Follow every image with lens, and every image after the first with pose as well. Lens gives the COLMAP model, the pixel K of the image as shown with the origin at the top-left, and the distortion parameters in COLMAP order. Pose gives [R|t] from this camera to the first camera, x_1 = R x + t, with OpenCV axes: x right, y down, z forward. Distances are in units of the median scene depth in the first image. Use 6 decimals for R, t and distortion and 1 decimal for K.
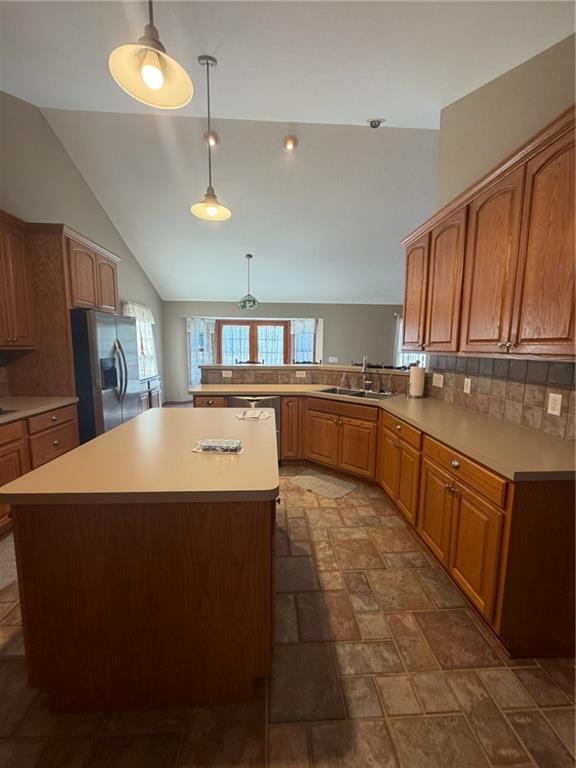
lens RADIAL K [[303.7, 0, 288.3], [0, 303.7, 382.8], [0, 0, 1]] dist [-0.001187, 0.000629]
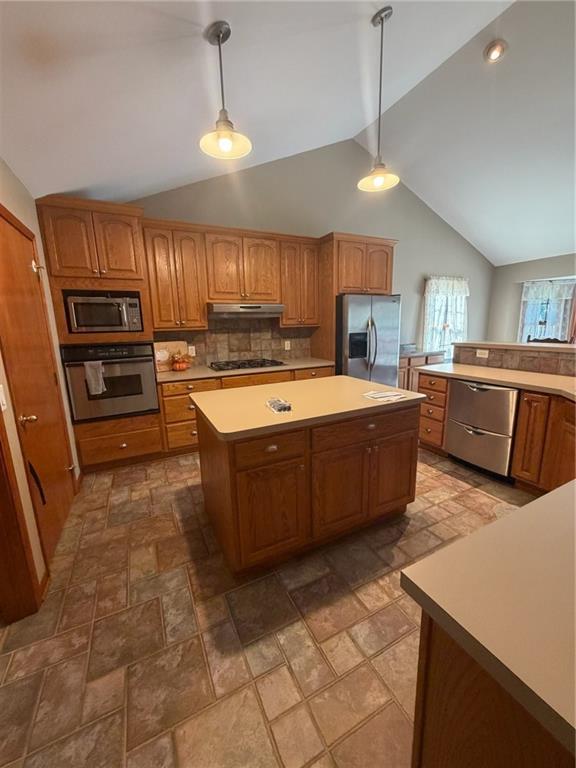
lens RADIAL K [[303.7, 0, 289.6], [0, 303.7, 383.4], [0, 0, 1]] dist [-0.001187, 0.000629]
pose [[0.398840, 0.161608, -0.902668, 0.509415], [-0.081108, 0.986708, 0.140816, -0.035565], [0.913427, 0.017051, 0.406646, 0.293223]]
